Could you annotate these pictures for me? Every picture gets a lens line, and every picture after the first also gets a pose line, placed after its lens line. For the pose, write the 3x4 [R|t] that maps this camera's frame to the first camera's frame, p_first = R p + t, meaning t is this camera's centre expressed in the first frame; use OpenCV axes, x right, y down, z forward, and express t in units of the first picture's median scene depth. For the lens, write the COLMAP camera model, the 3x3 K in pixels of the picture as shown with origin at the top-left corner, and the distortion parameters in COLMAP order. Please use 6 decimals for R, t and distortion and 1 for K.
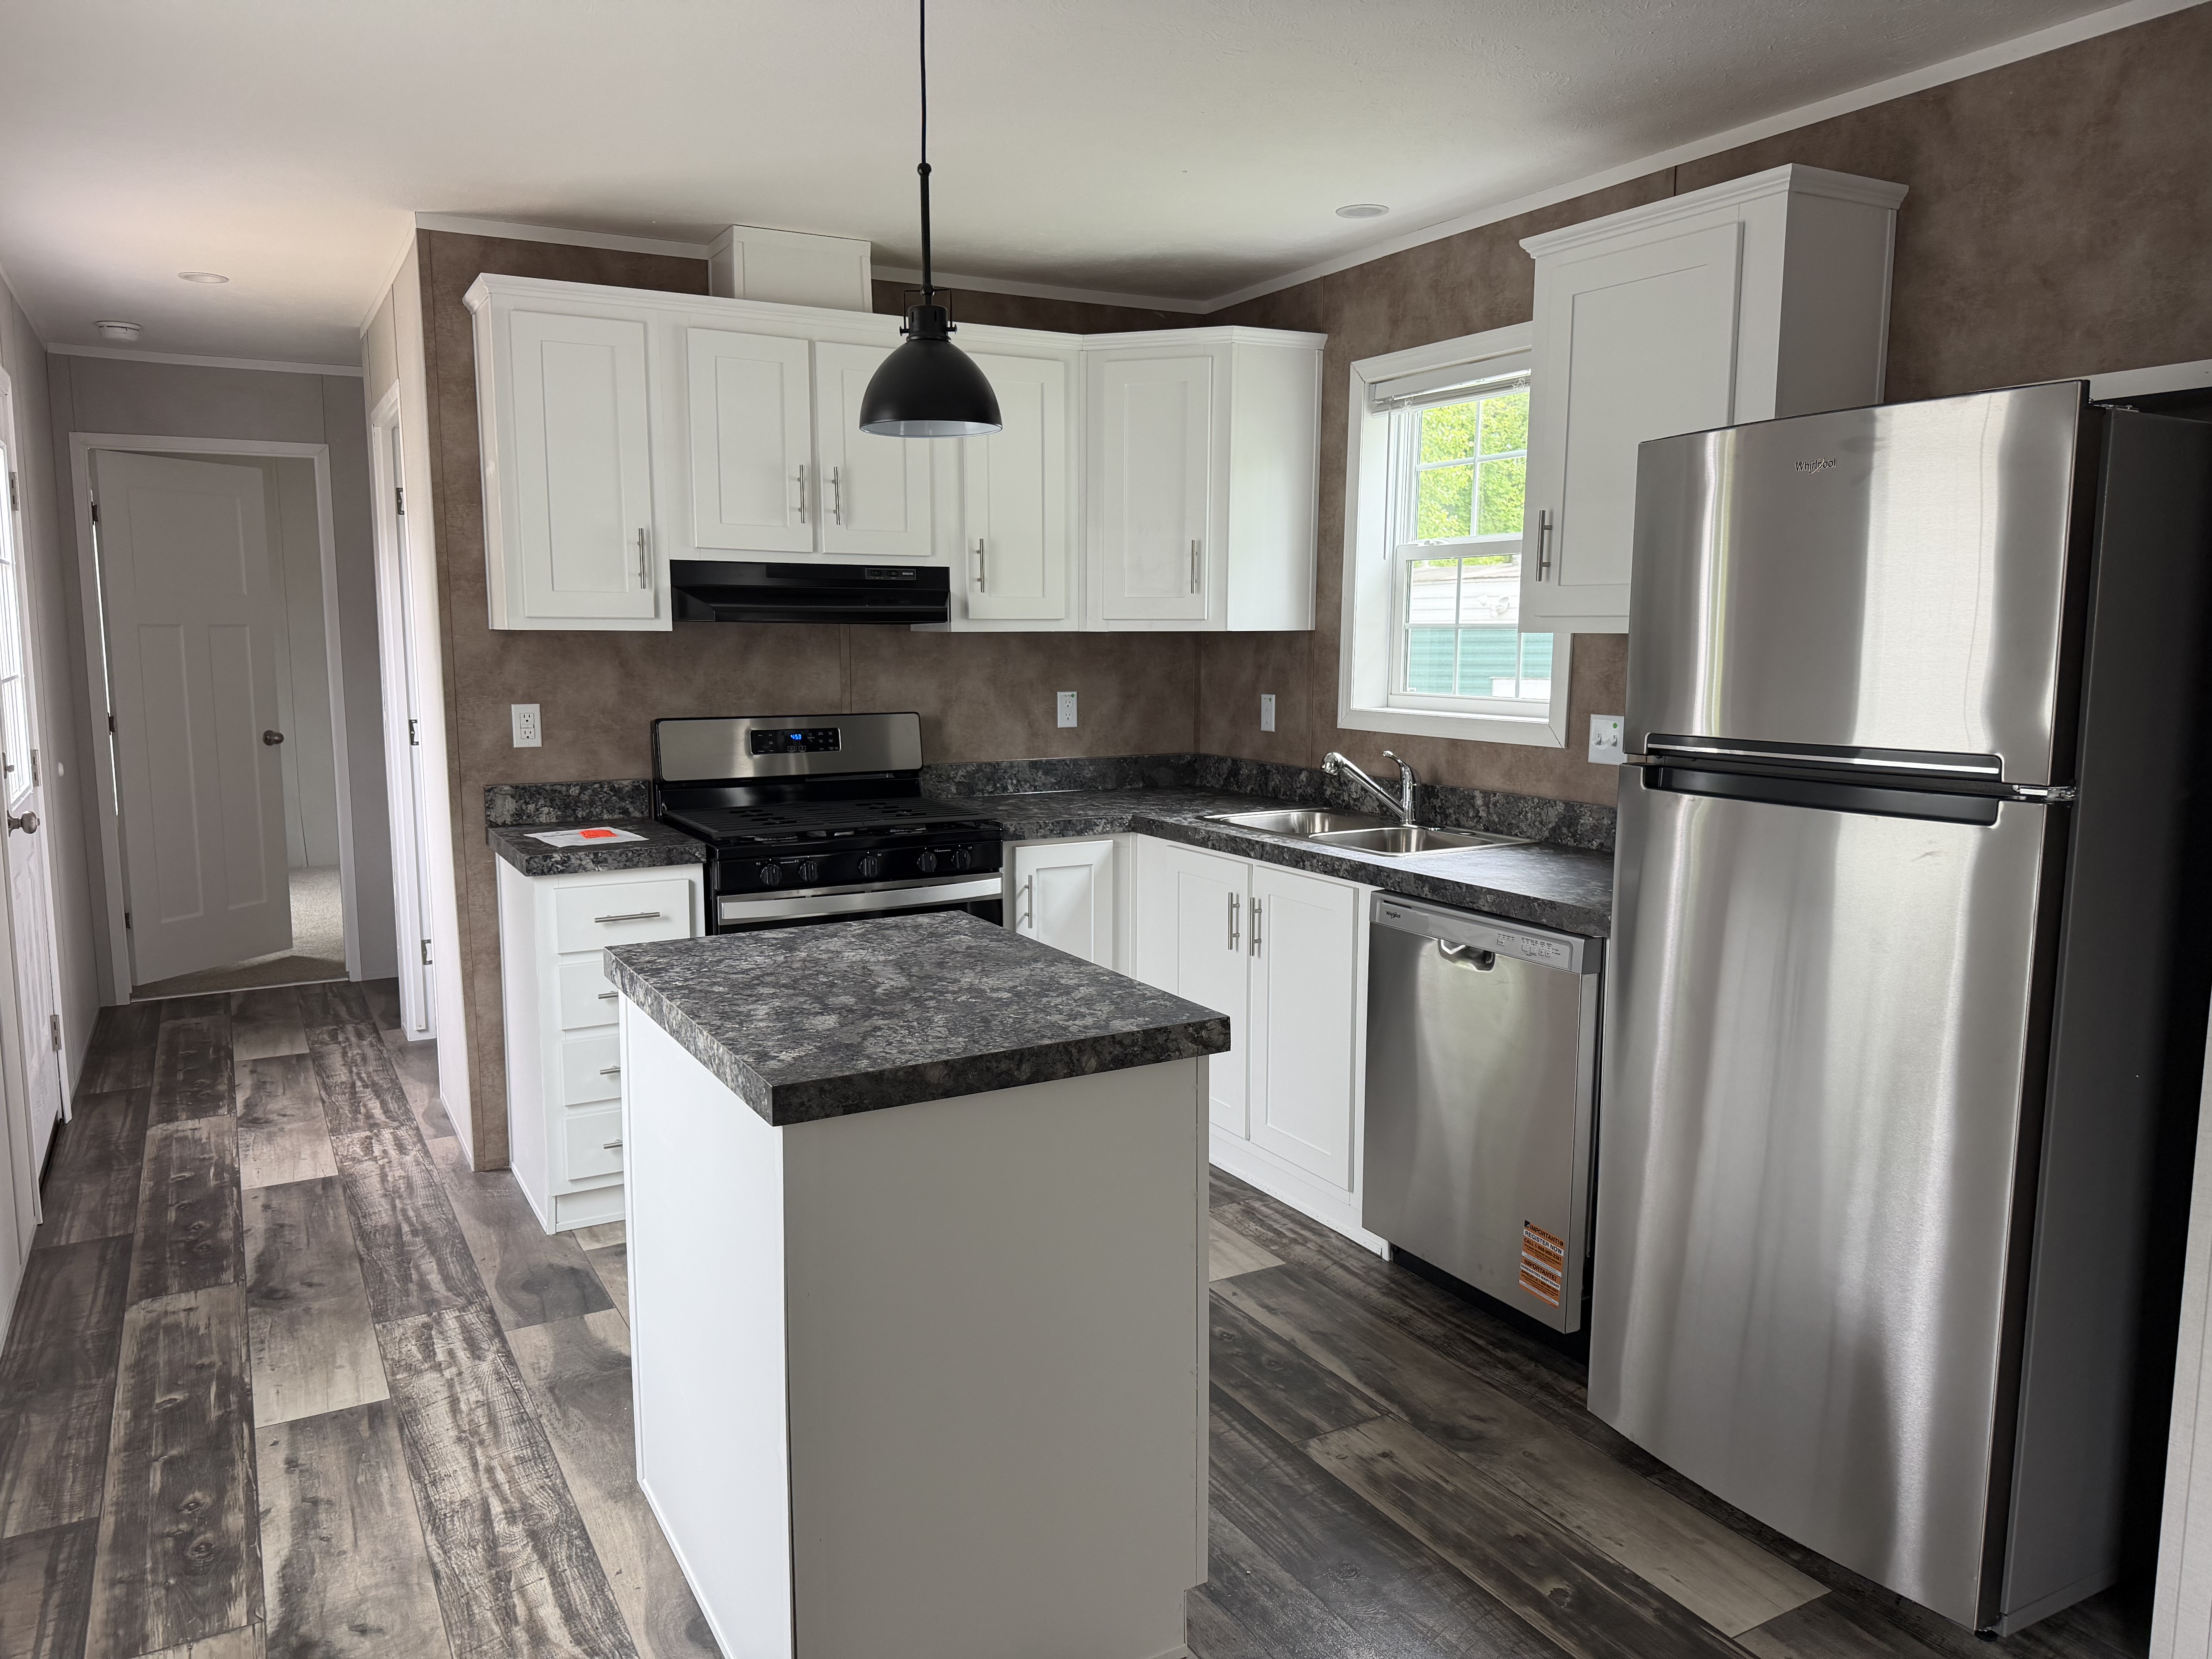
lens RADIAL K [[1533.5, 0, 1111.7], [0, 1533.5, 839.8], [0, 0, 1]] dist [-0.003578, -0.005353]
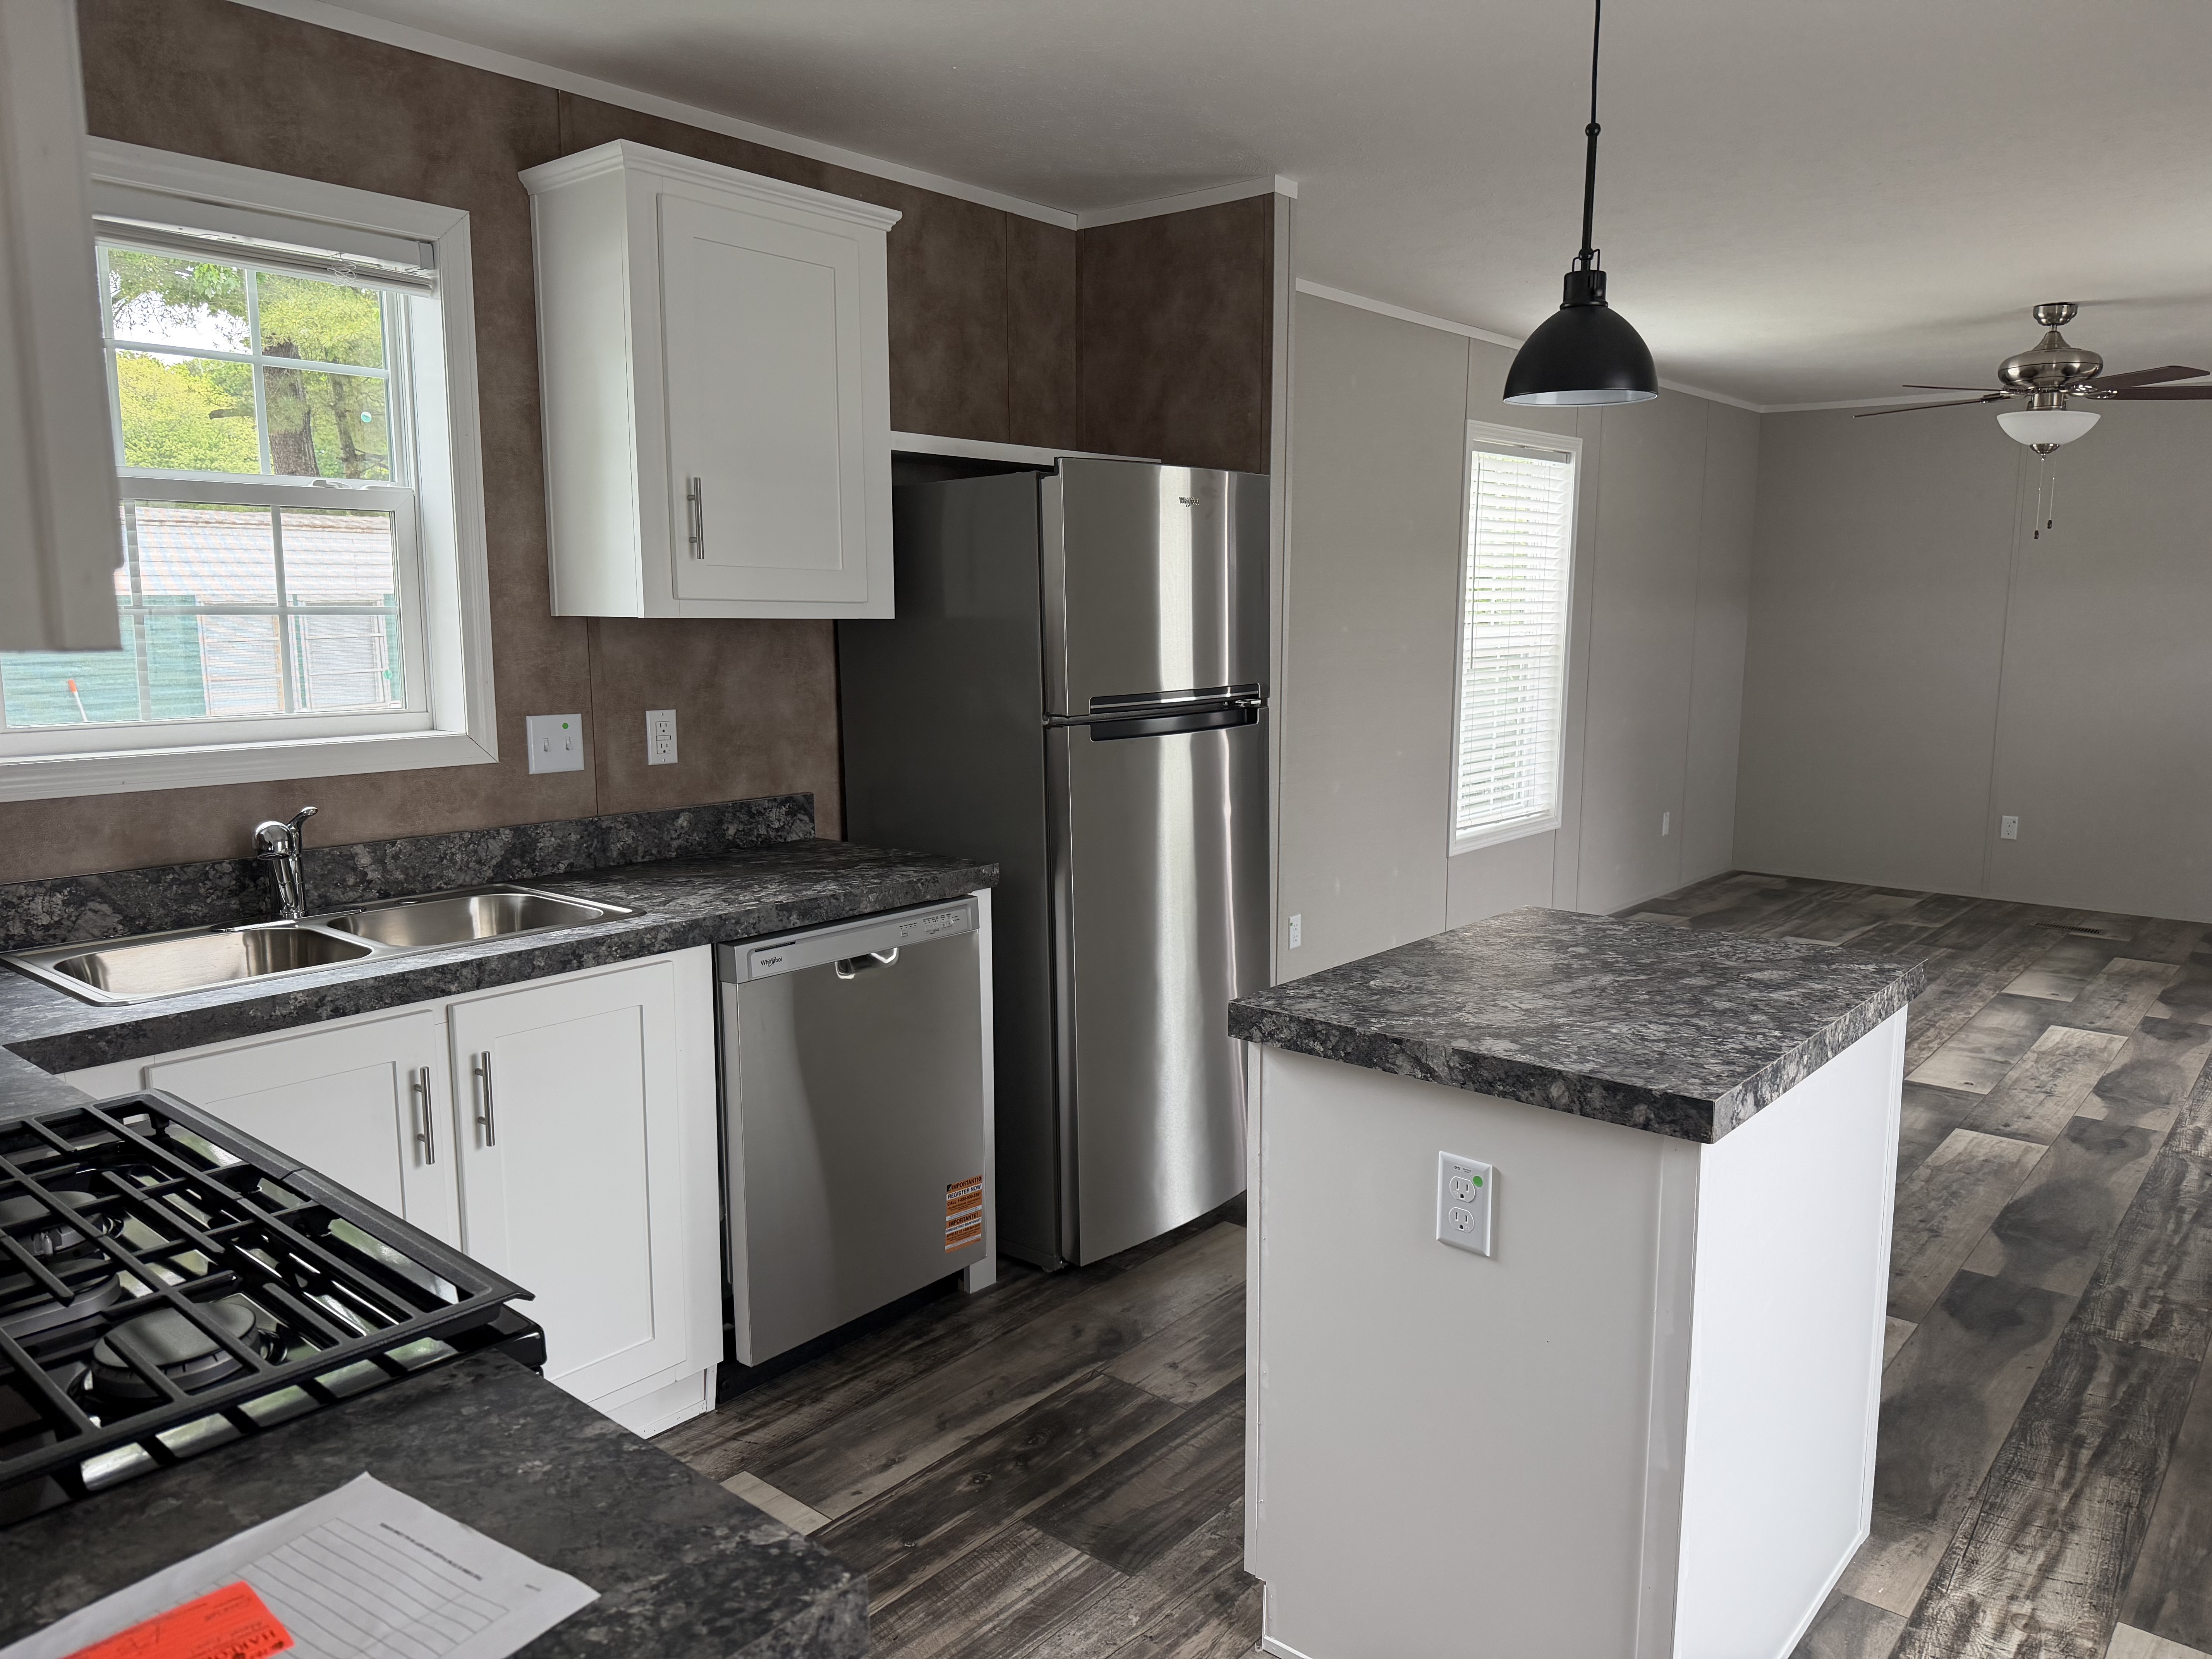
lens RADIAL K [[1545.8, 0, 1106.0], [0, 1545.8, 829.5], [0, 0, 1]] dist [0.006682, -0.014382]
pose [[-0.325847, -0.130794, 0.936332, -0.997982], [0.132806, 0.974232, 0.182306, -0.229531], [-0.936048, 0.183754, -0.300080, 1.669351]]
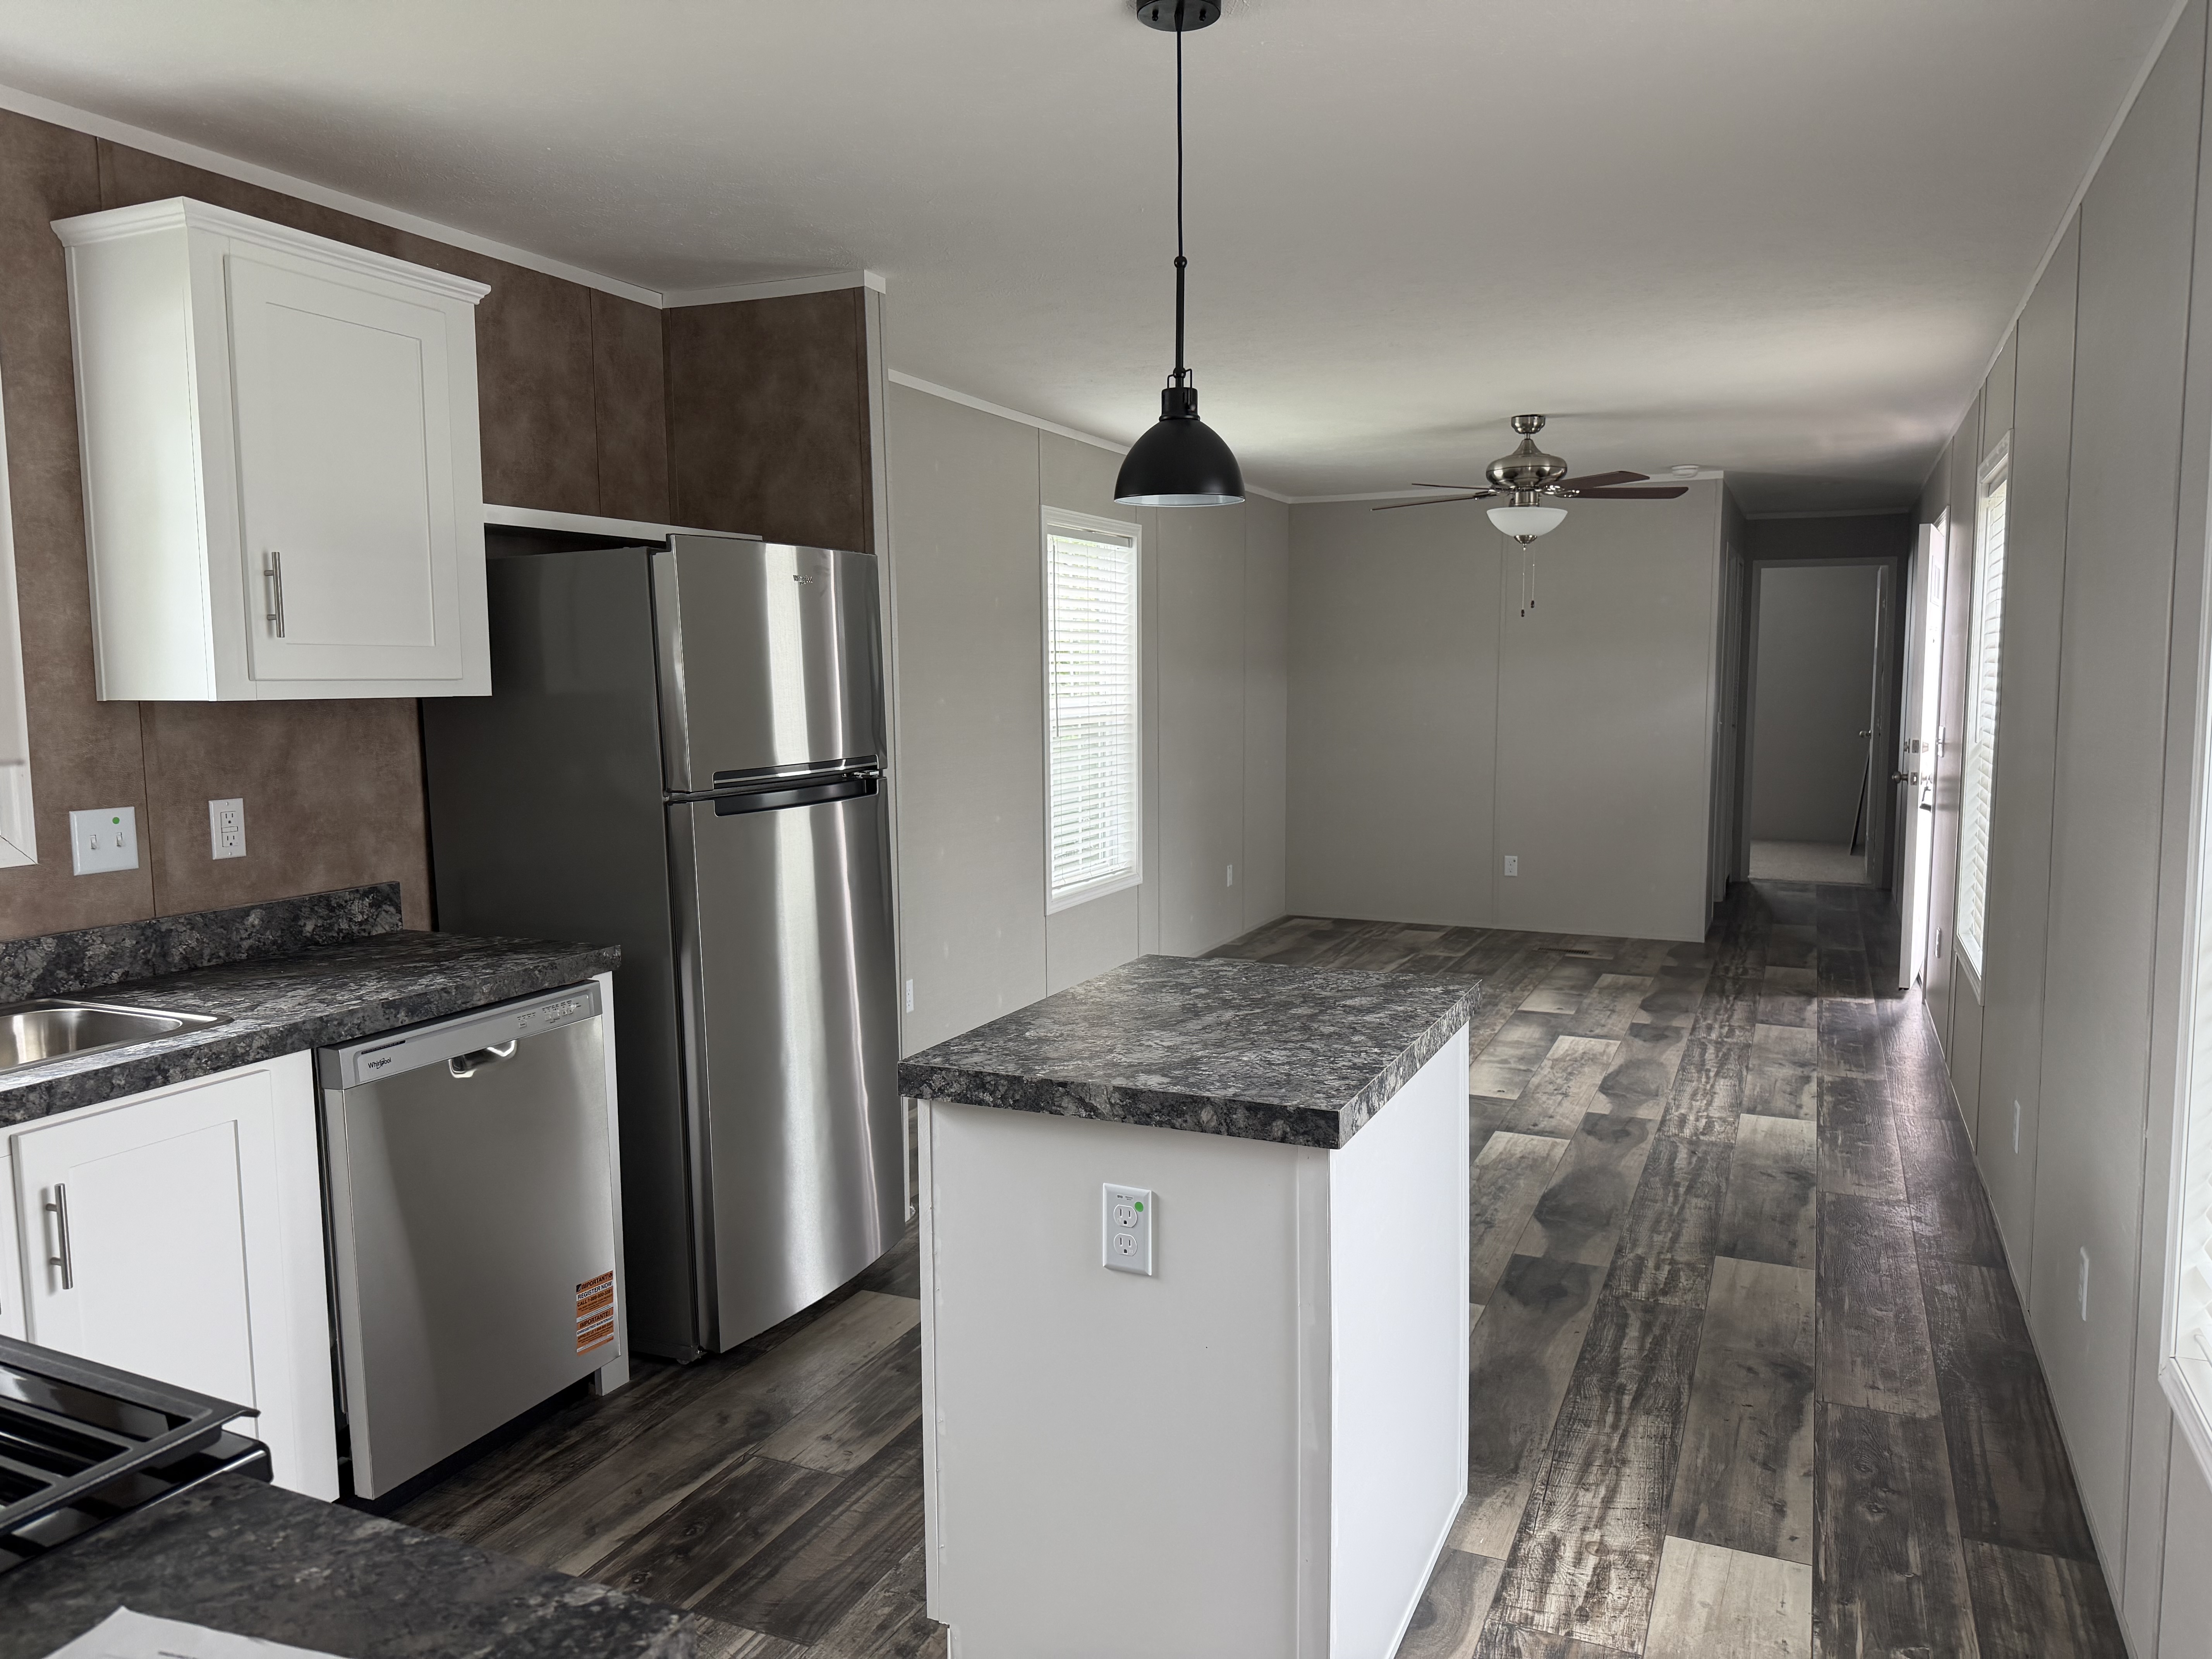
lens RADIAL K [[1553.9, 0, 1096.5], [0, 1553.9, 828.4], [0, 0, 1]] dist [0.005106, -0.020693]
pose [[-0.572051, -0.071964, 0.817055, -1.016350], [0.126416, 0.976505, 0.174517, -0.242316], [-0.810418, 0.203122, -0.549513, 1.725512]]
